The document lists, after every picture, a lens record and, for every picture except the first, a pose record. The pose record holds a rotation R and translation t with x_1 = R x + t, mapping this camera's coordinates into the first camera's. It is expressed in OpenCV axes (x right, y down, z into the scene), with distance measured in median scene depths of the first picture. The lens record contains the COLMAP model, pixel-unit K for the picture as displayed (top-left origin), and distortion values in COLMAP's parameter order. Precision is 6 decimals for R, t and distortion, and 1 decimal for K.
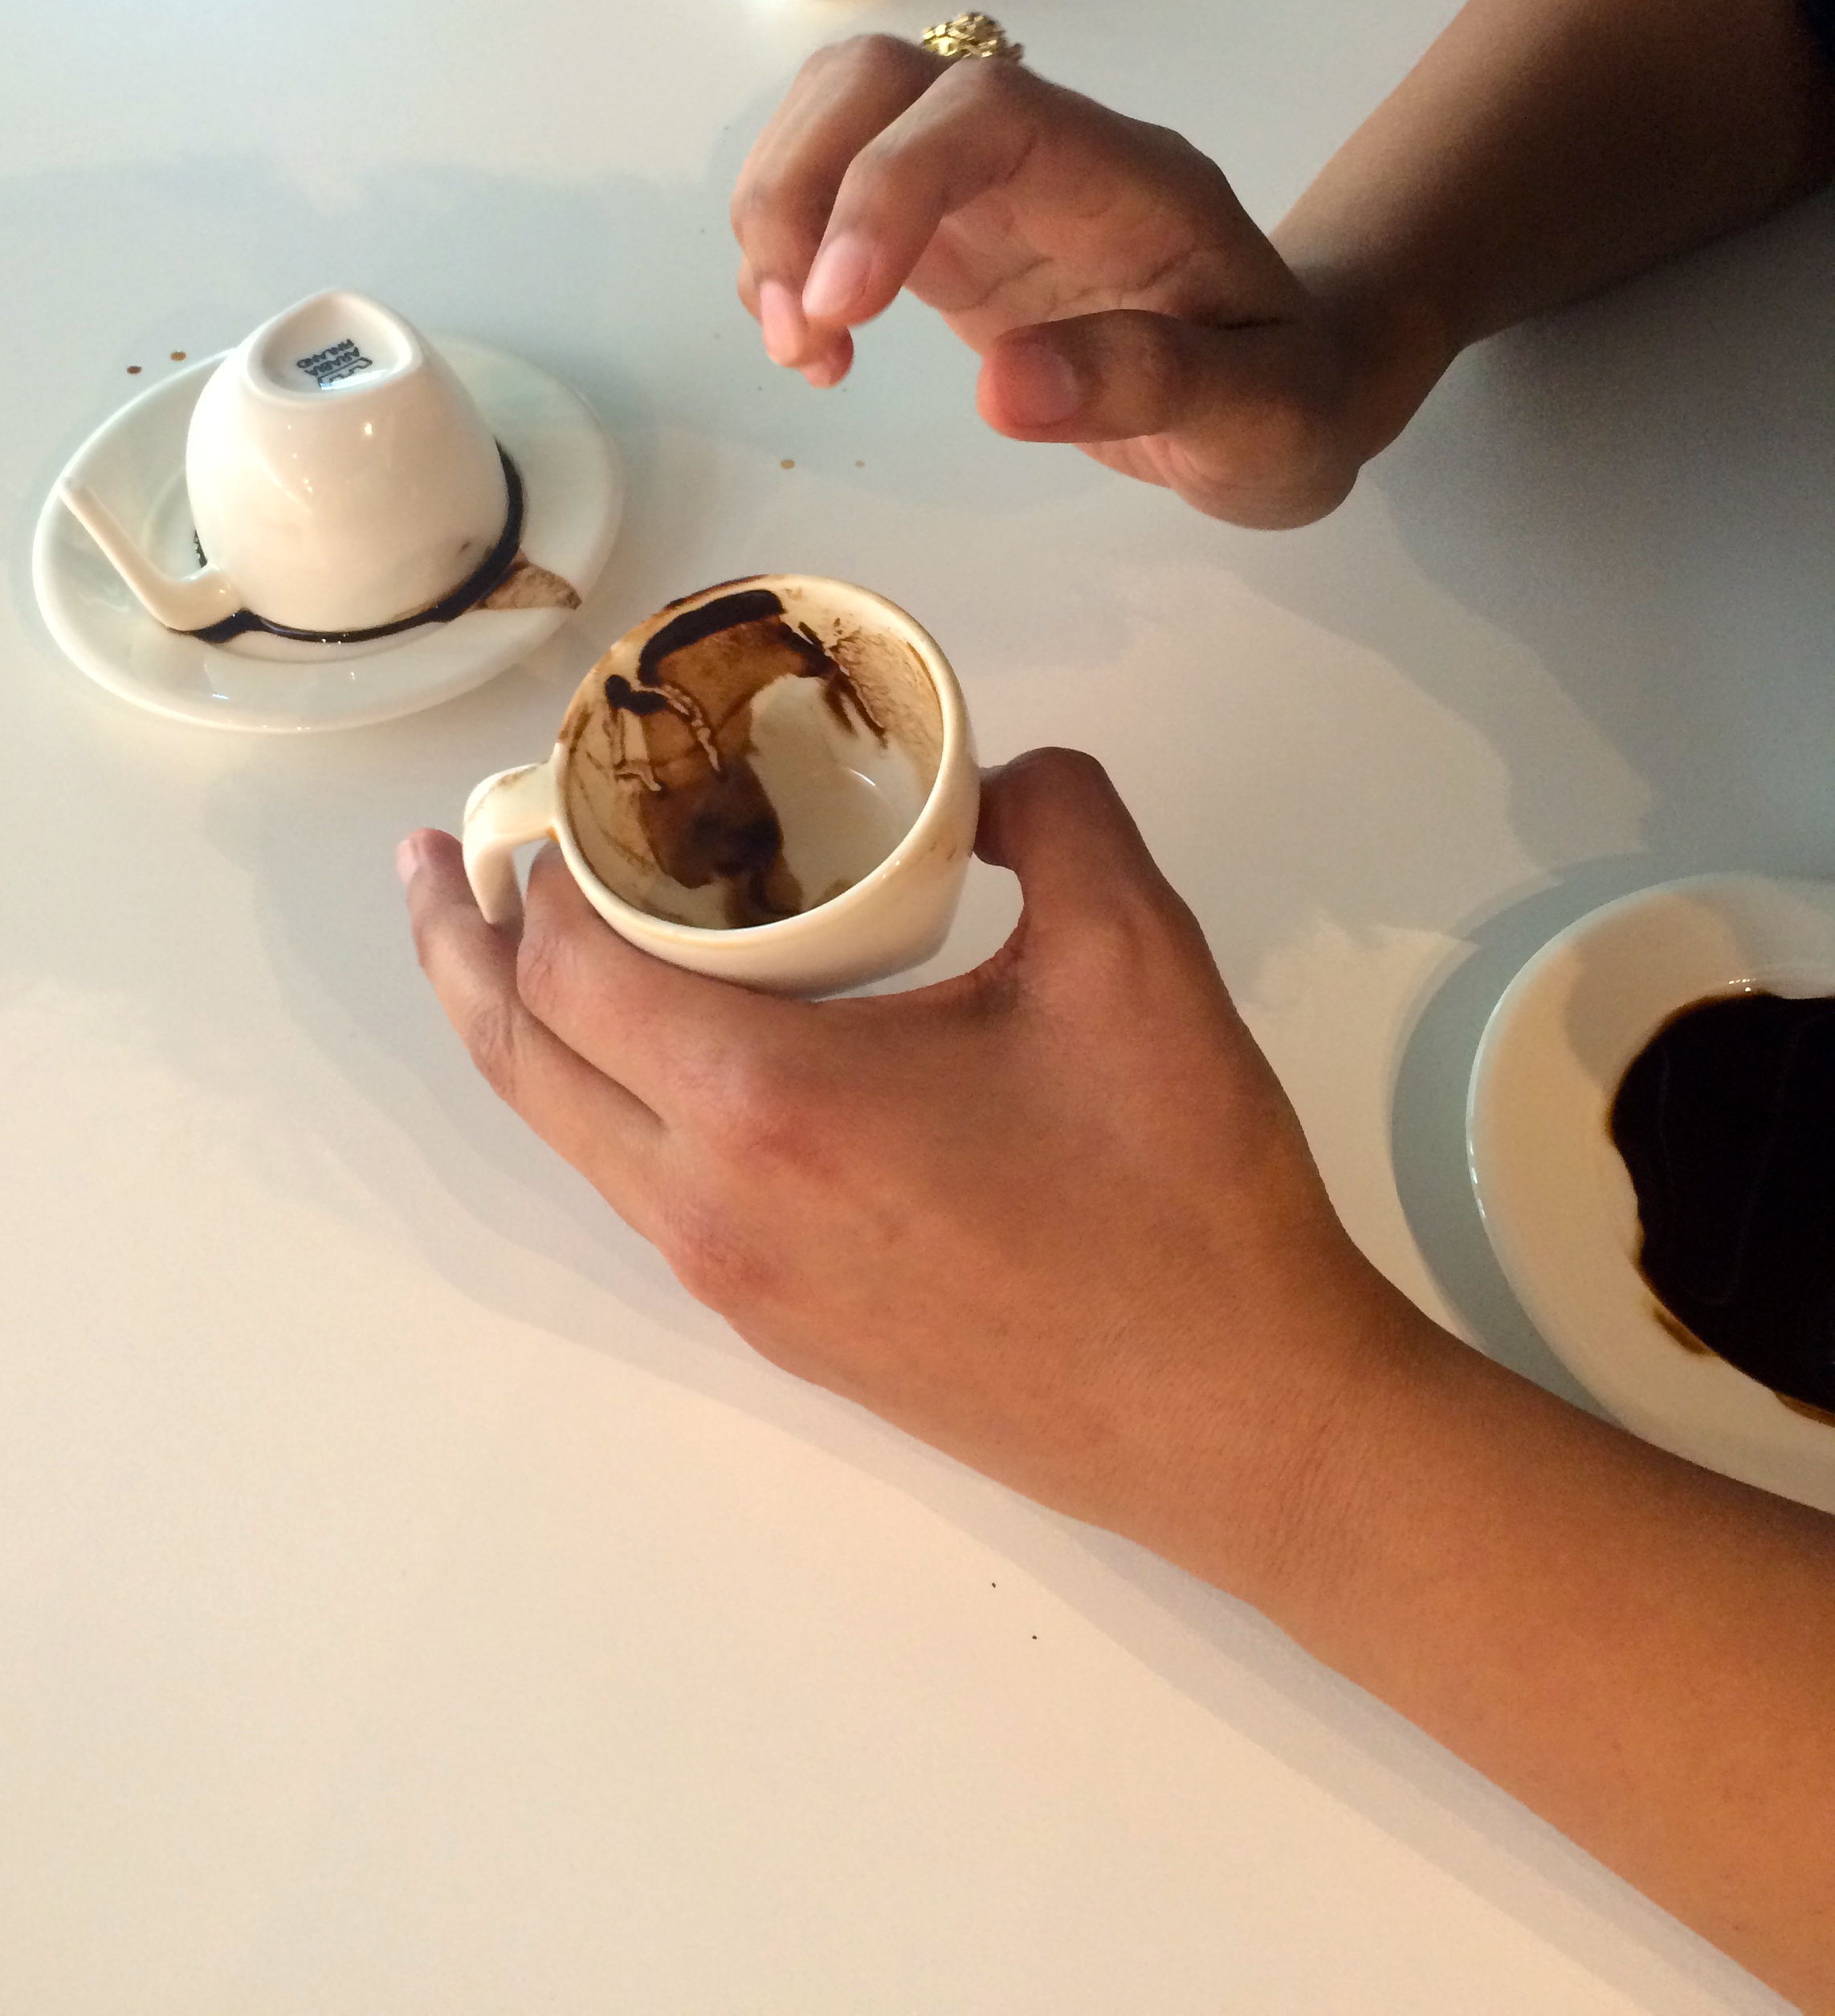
lens RADIAL K [[1954.8, 0, 915.0], [0, 1954.8, 1008.0], [0, 0, 1]] dist [-0.007360, 0.000000]
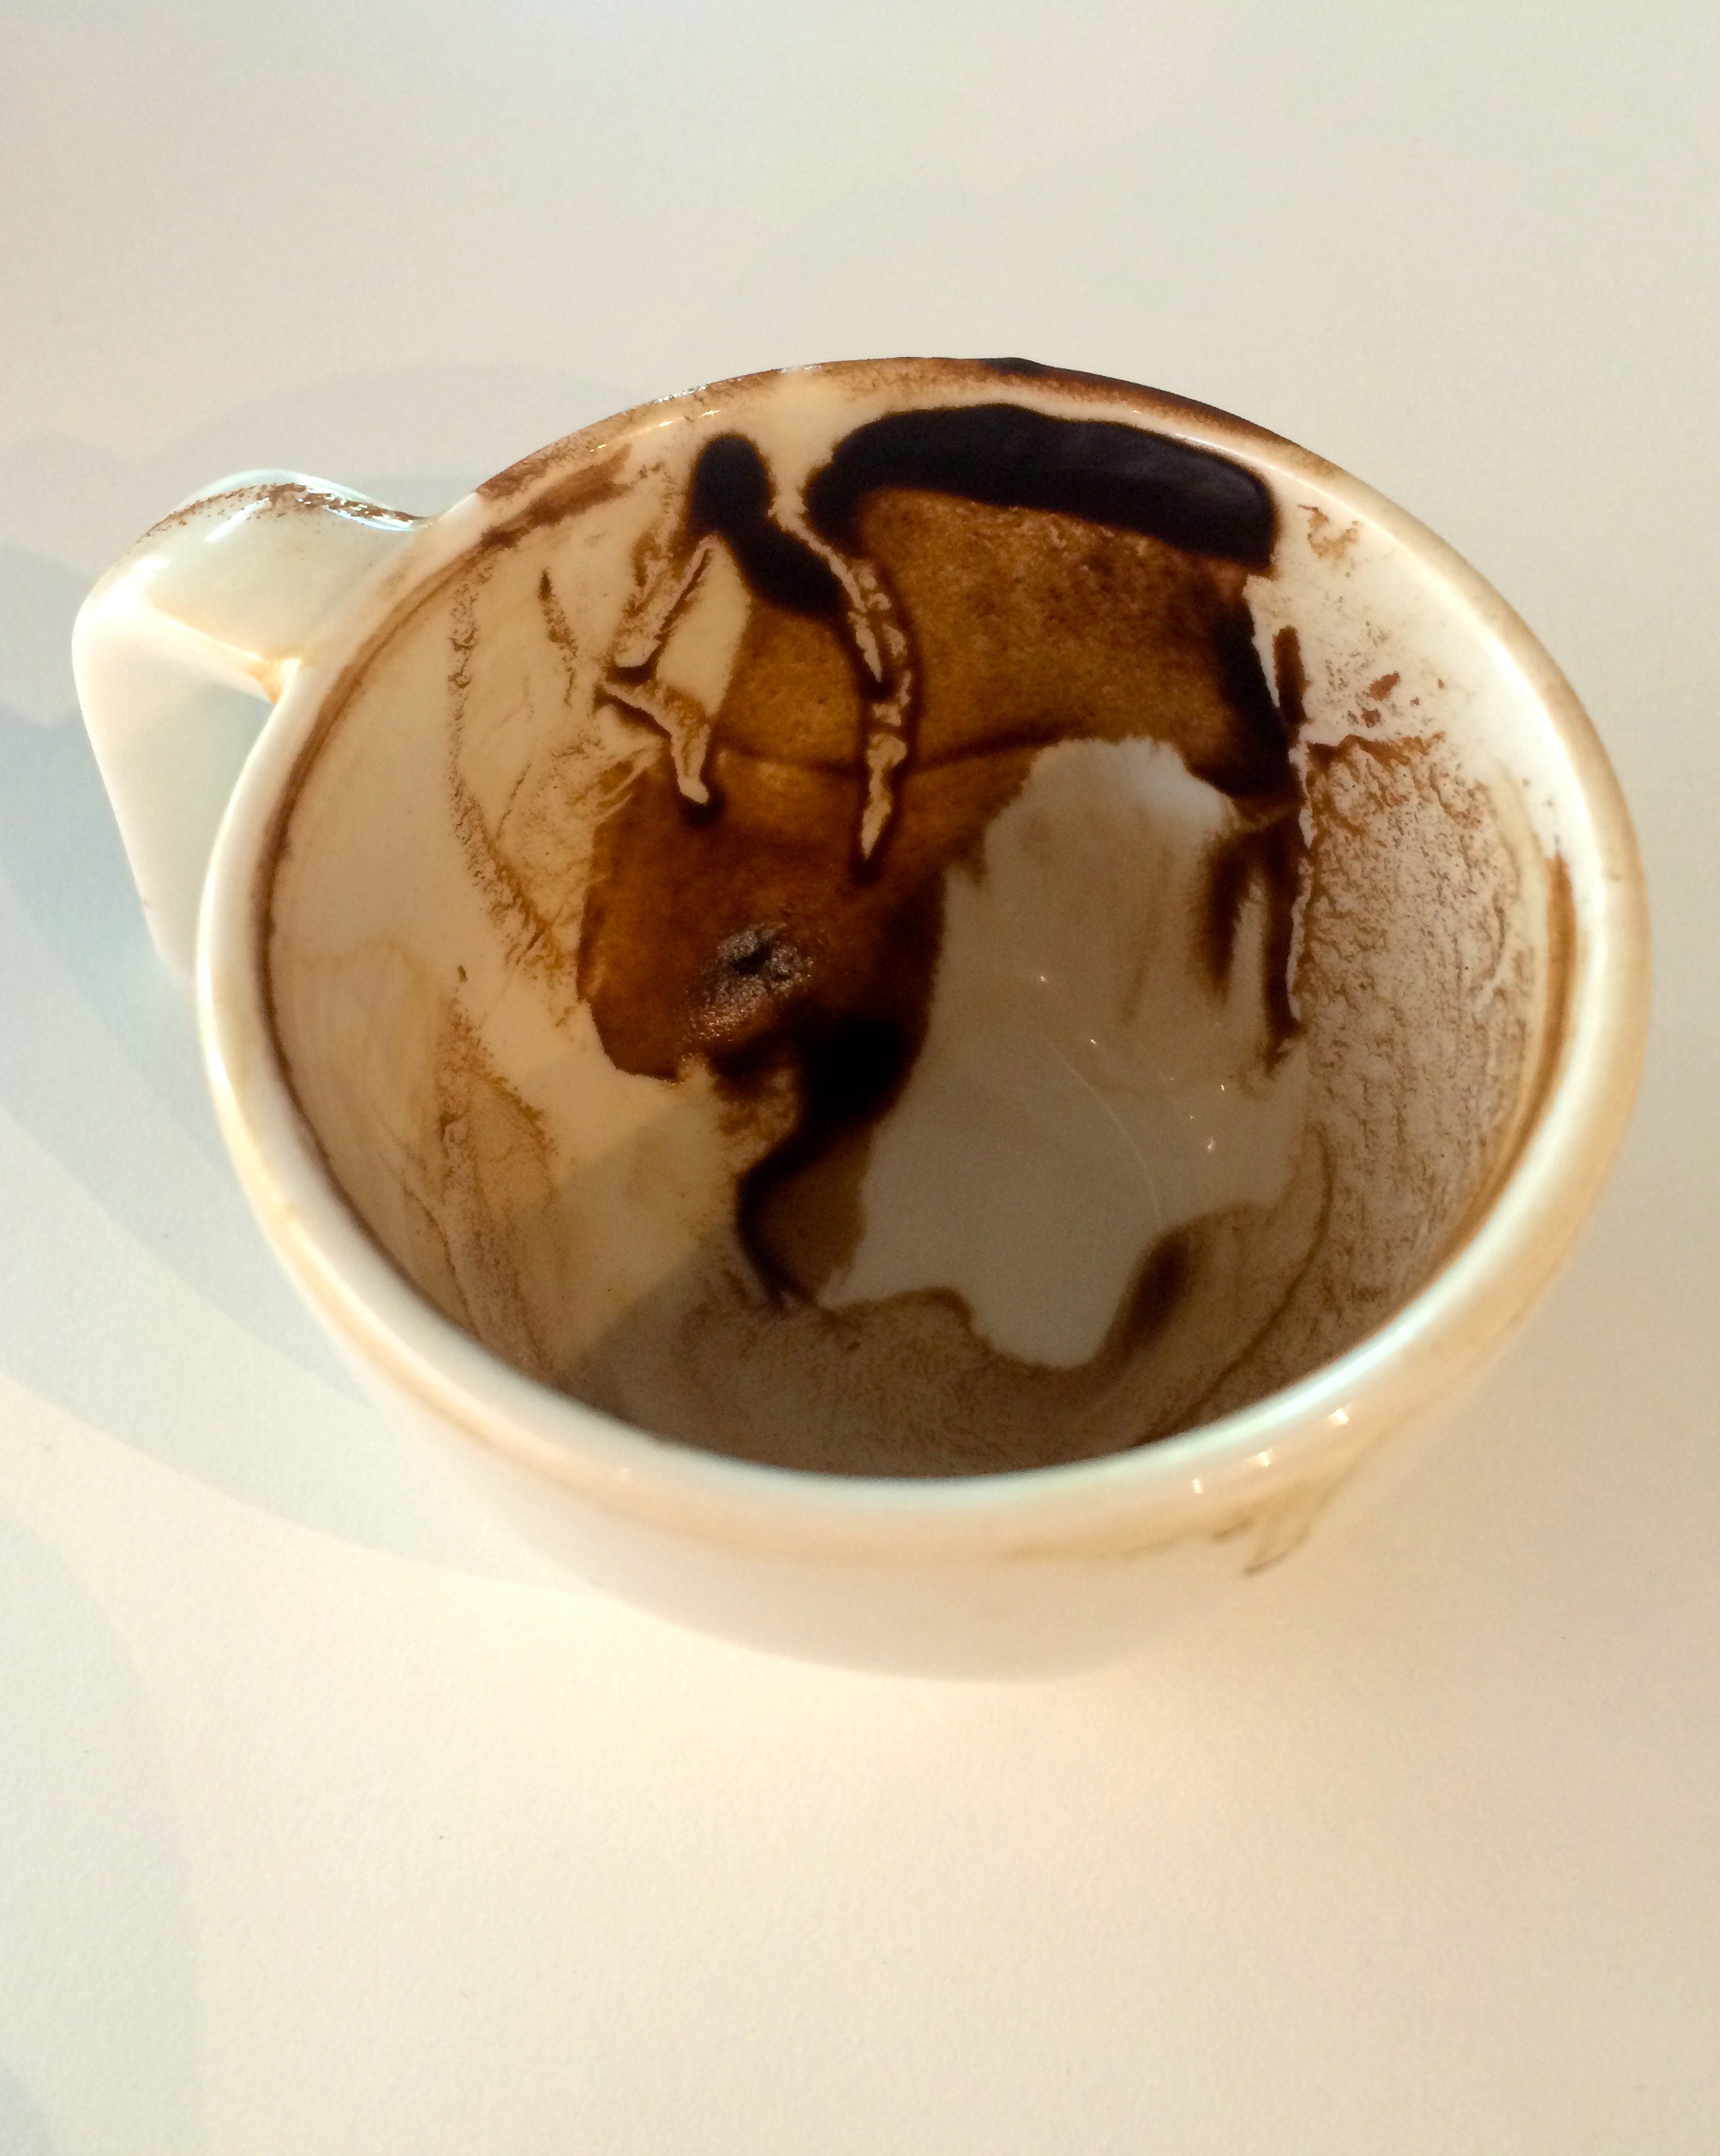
lens RADIAL K [[2403.0, 0, 862.0], [0, 2403.0, 1077.2], [0, 0, 1]] dist [0.006464, 0.000000]
pose [[0.800635, 0.587684, -0.116669, -0.023416], [-0.593241, 0.804847, -0.016921, -0.083164], [0.083956, 0.082761, 0.993027, 0.575980]]
